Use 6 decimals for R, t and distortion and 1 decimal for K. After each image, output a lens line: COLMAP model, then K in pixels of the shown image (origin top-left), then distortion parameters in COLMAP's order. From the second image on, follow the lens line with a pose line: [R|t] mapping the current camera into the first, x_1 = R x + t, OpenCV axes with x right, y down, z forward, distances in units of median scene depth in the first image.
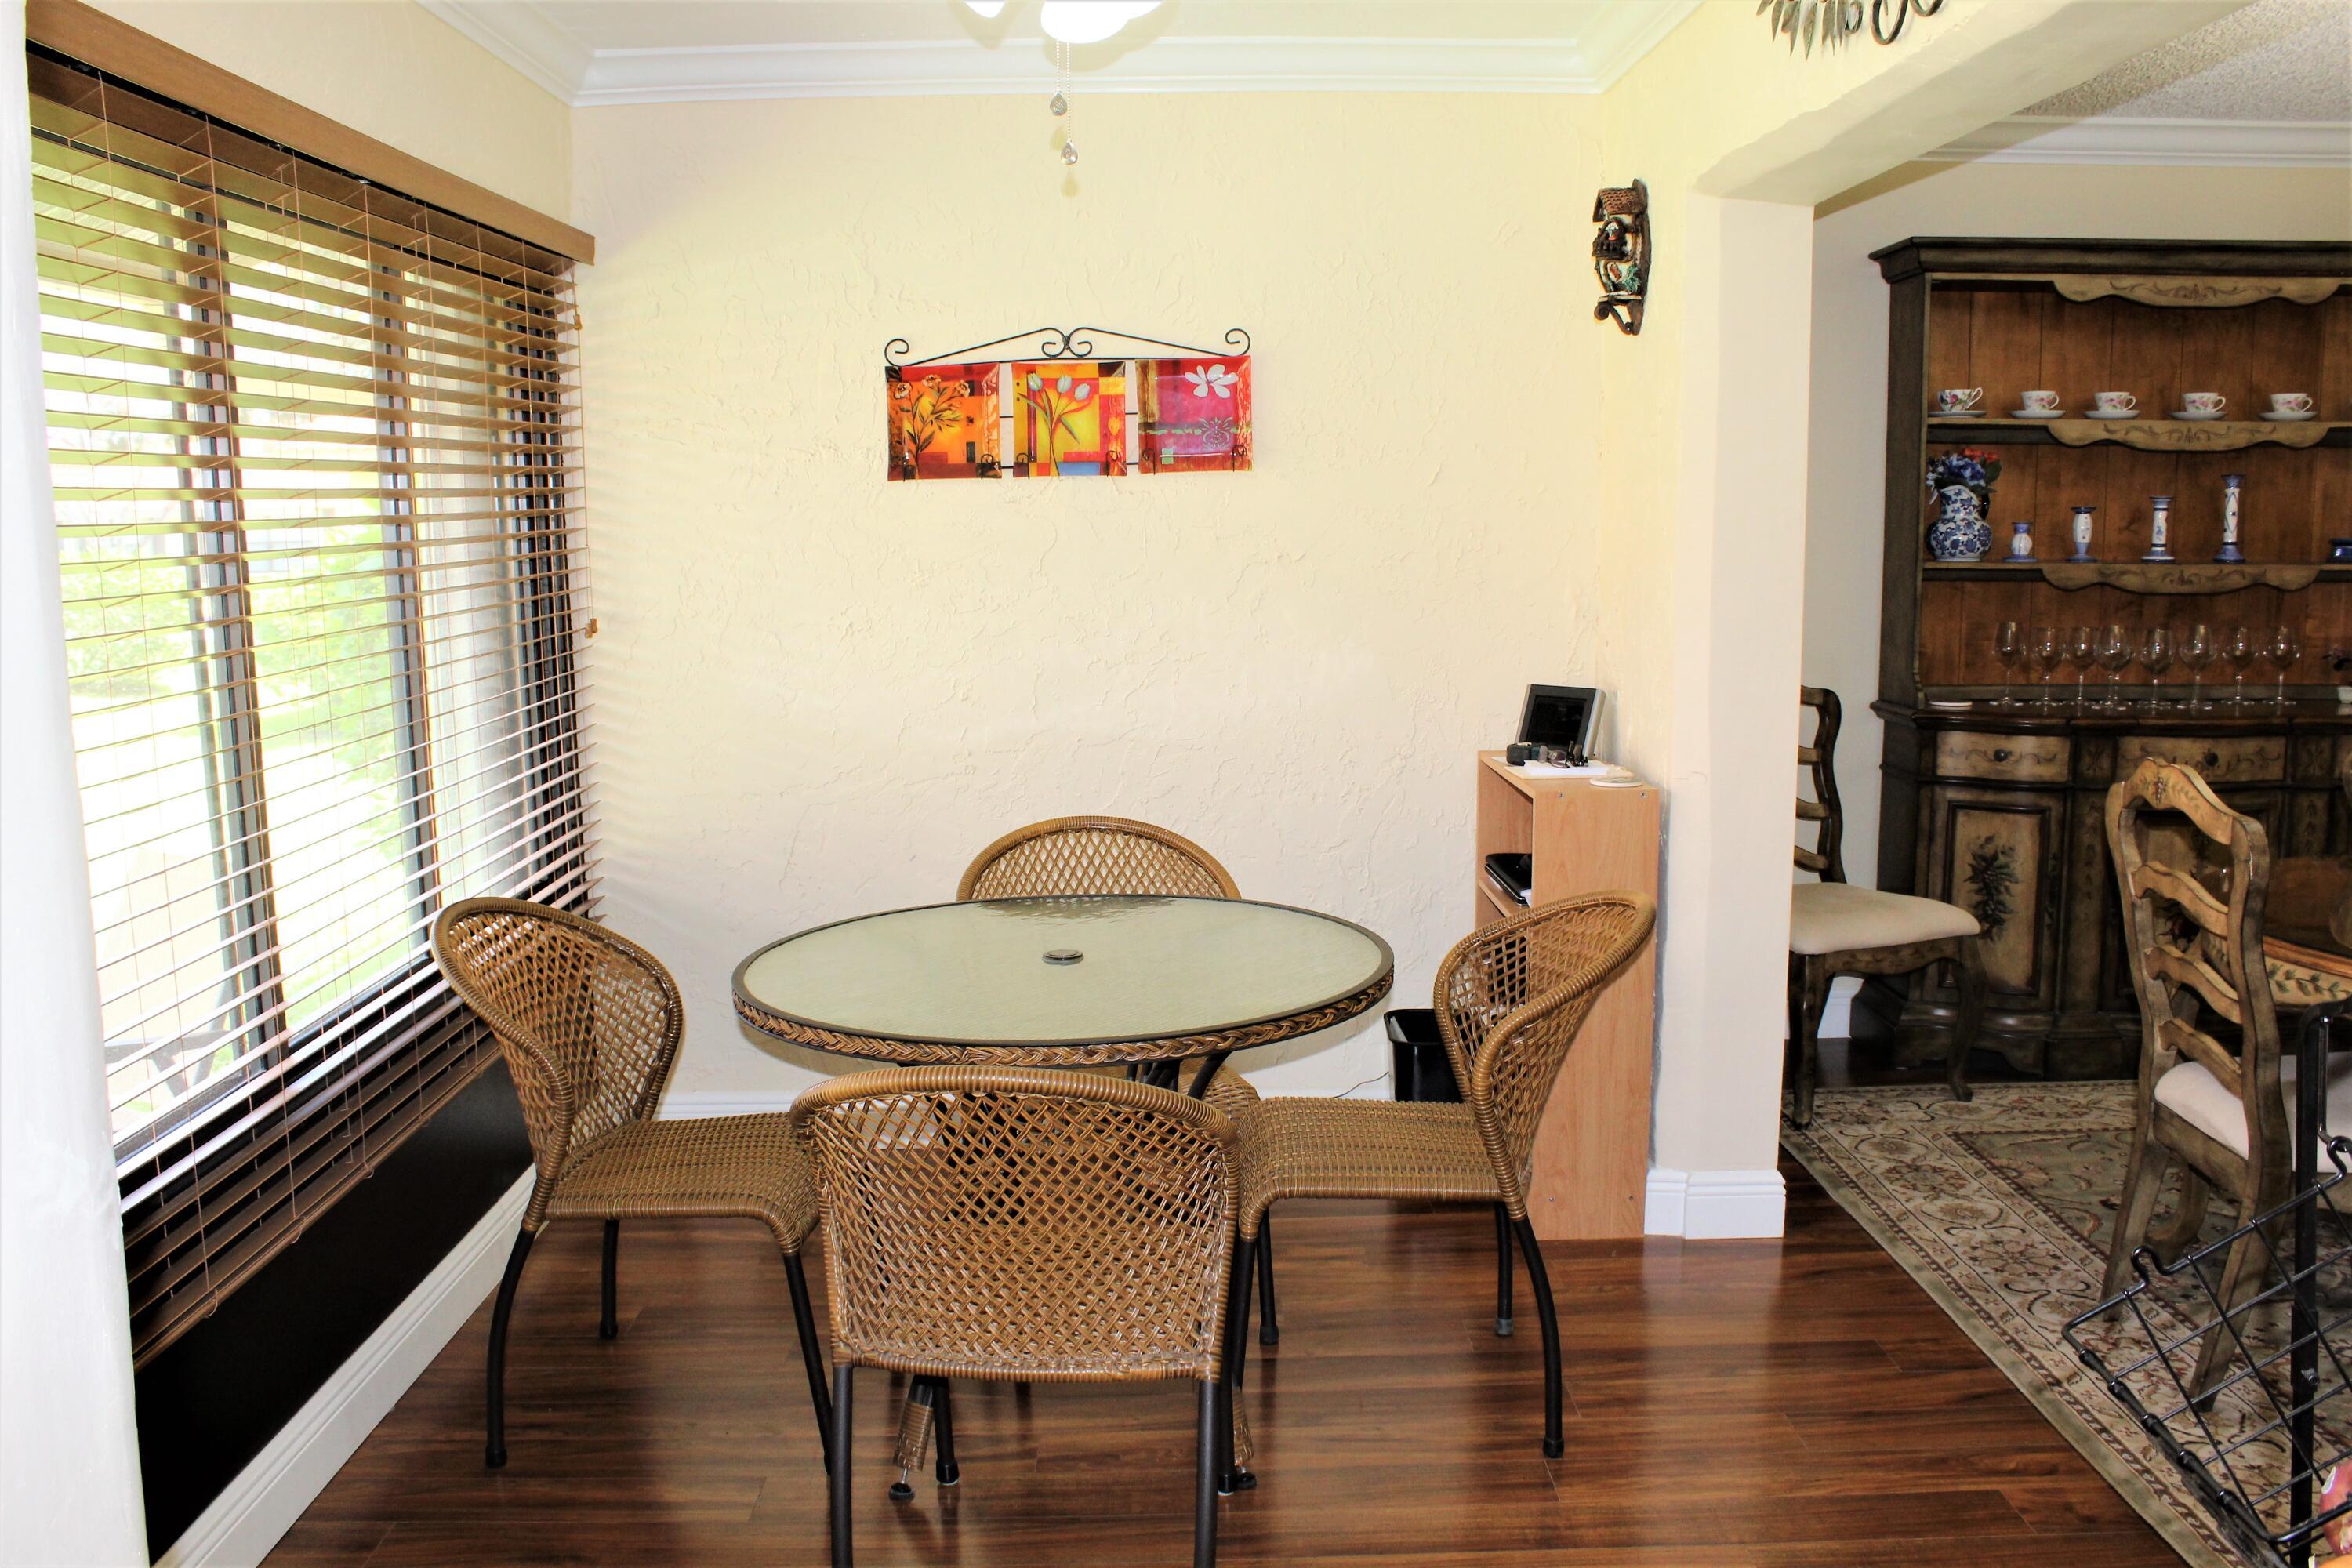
lens RADIAL K [[1993.7, 0, 1178.2], [0, 1993.7, 784.9], [0, 0, 1]] dist [-0.129589, 0.121070]
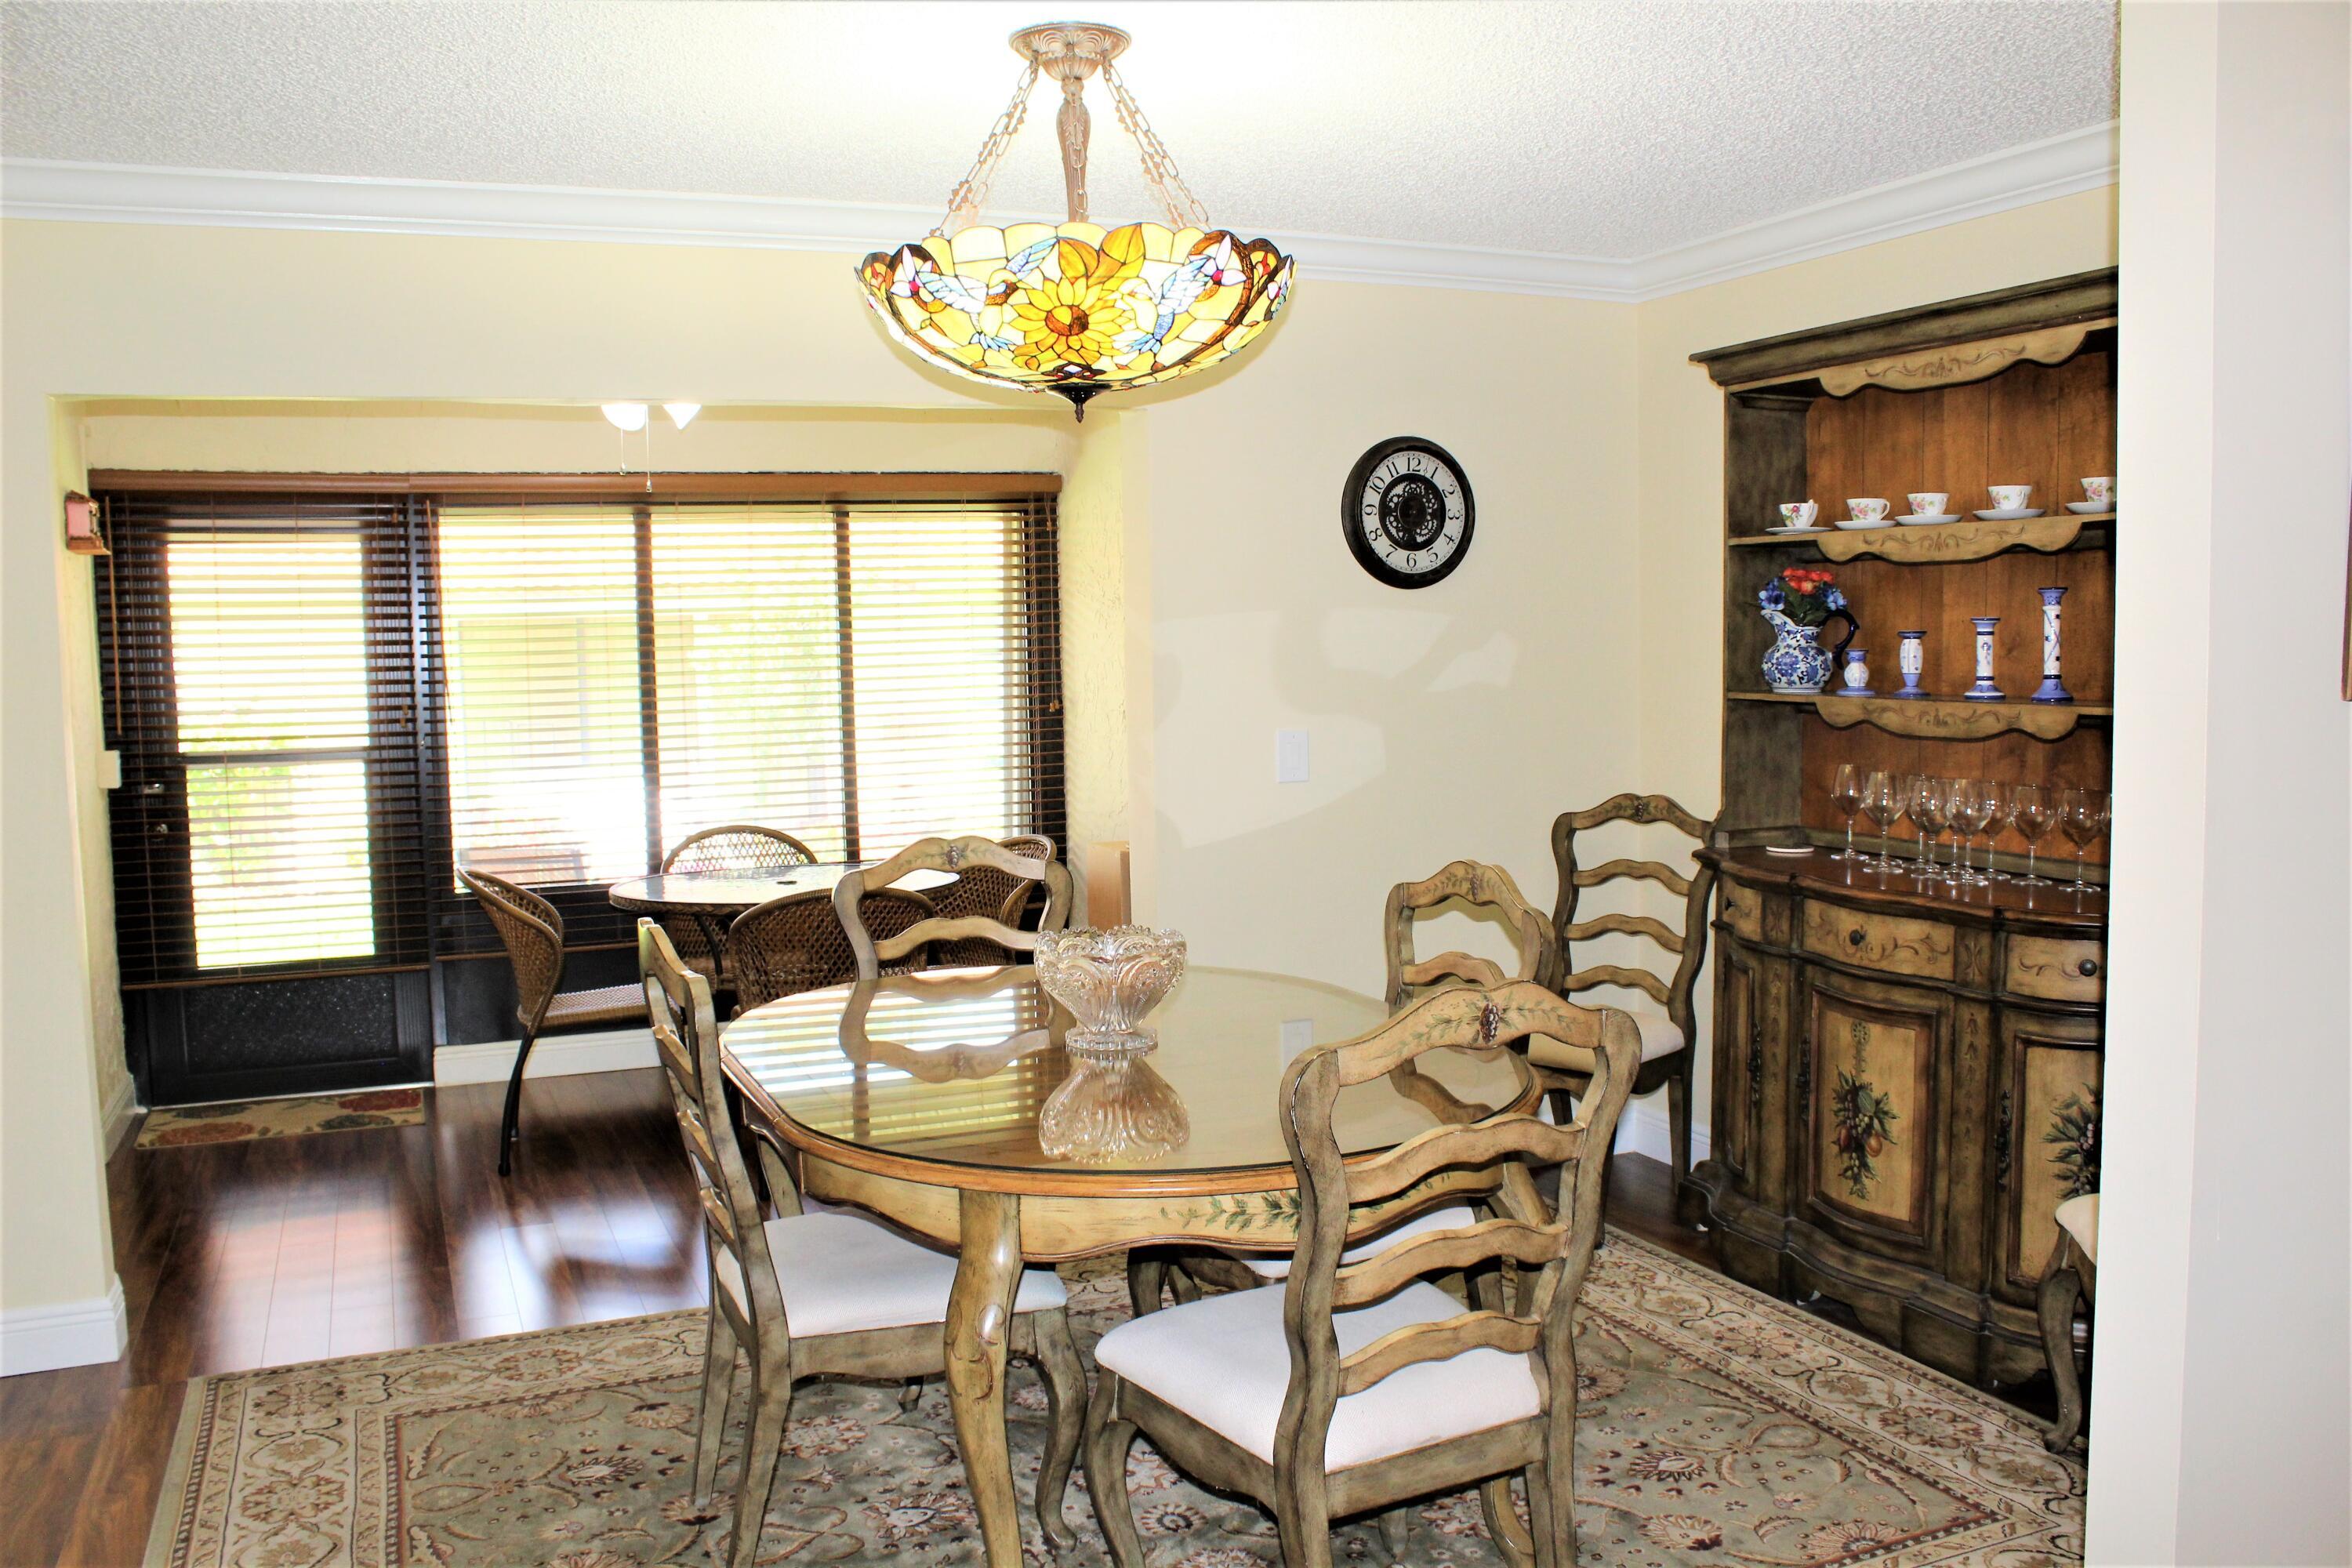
lens RADIAL K [[1993.7, 0, 1171.2], [0, 1993.7, 789.5], [0, 0, 1]] dist [-0.129589, 0.121070]
pose [[0.358435, 0.073802, -0.930633, 1.364872], [-0.122476, 0.991972, 0.031494, -0.075041], [0.925486, 0.102692, 0.364596, 0.483218]]
